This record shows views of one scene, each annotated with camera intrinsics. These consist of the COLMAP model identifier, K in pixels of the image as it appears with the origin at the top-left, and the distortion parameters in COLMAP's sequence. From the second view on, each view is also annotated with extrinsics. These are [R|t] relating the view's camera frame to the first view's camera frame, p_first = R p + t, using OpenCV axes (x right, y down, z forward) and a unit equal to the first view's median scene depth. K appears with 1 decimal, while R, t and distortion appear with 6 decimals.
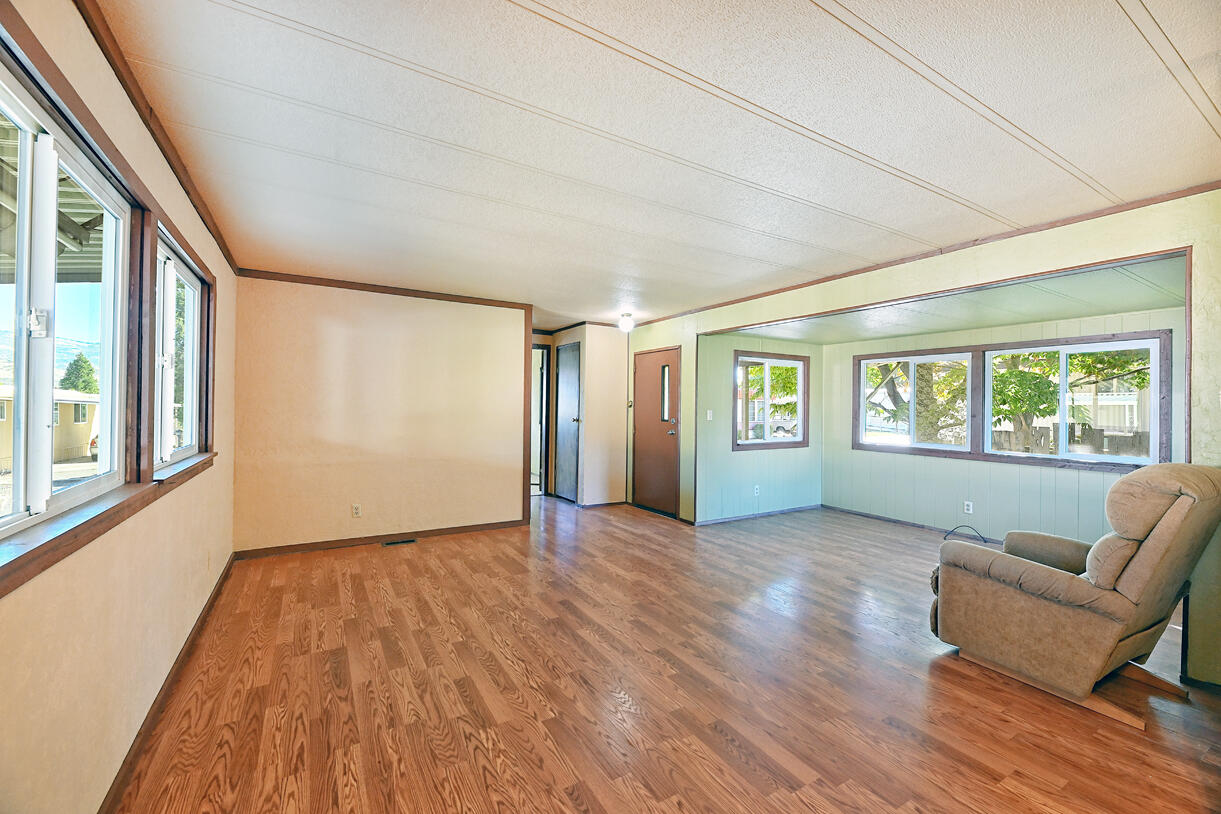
lens RADIAL K [[491.8, 0, 608.0], [0, 491.8, 405.5], [0, 0, 1]] dist [-0.001140, -0.002245]
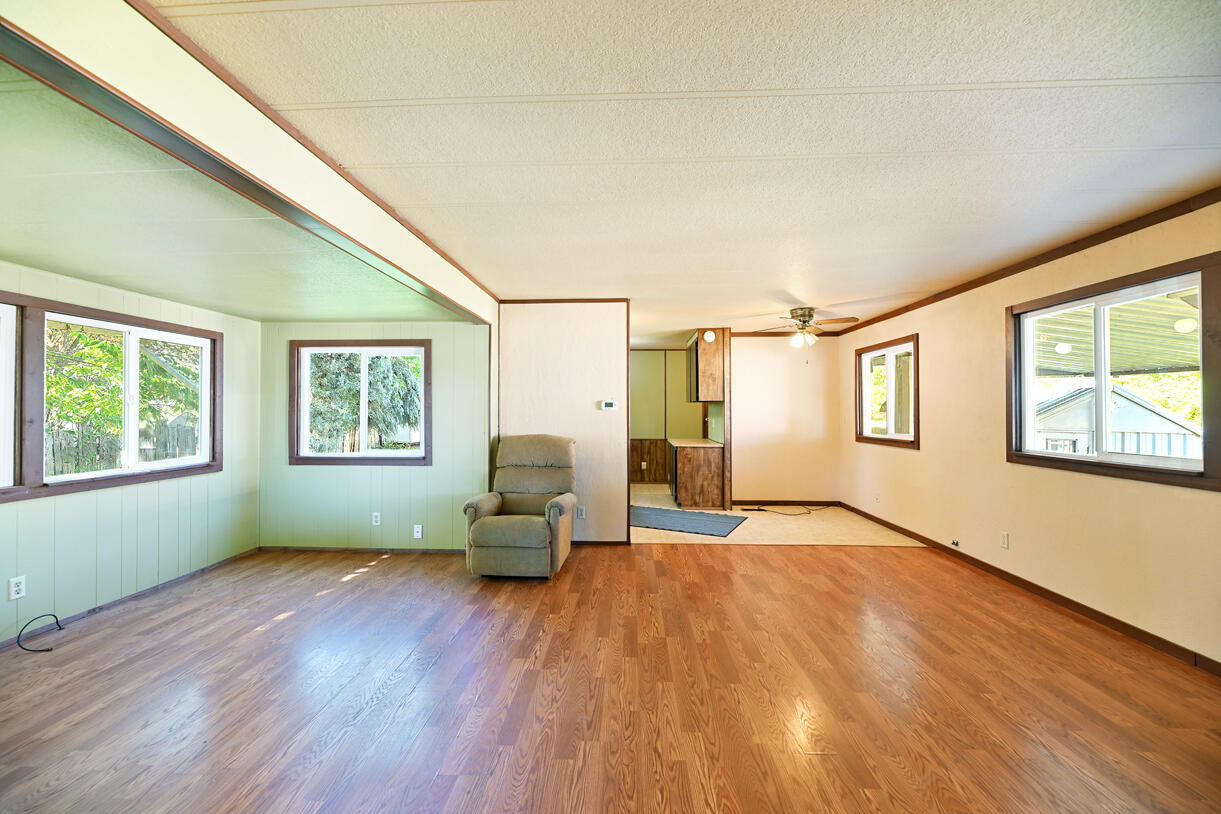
lens RADIAL K [[491.8, 0, 606.3], [0, 491.8, 405.7], [0, 0, 1]] dist [-0.001140, -0.002245]
pose [[-0.832977, -0.006501, 0.553270, -0.181211], [-0.008749, 0.999961, -0.001422, -0.002382], [-0.553239, -0.006025, -0.833001, 1.685951]]
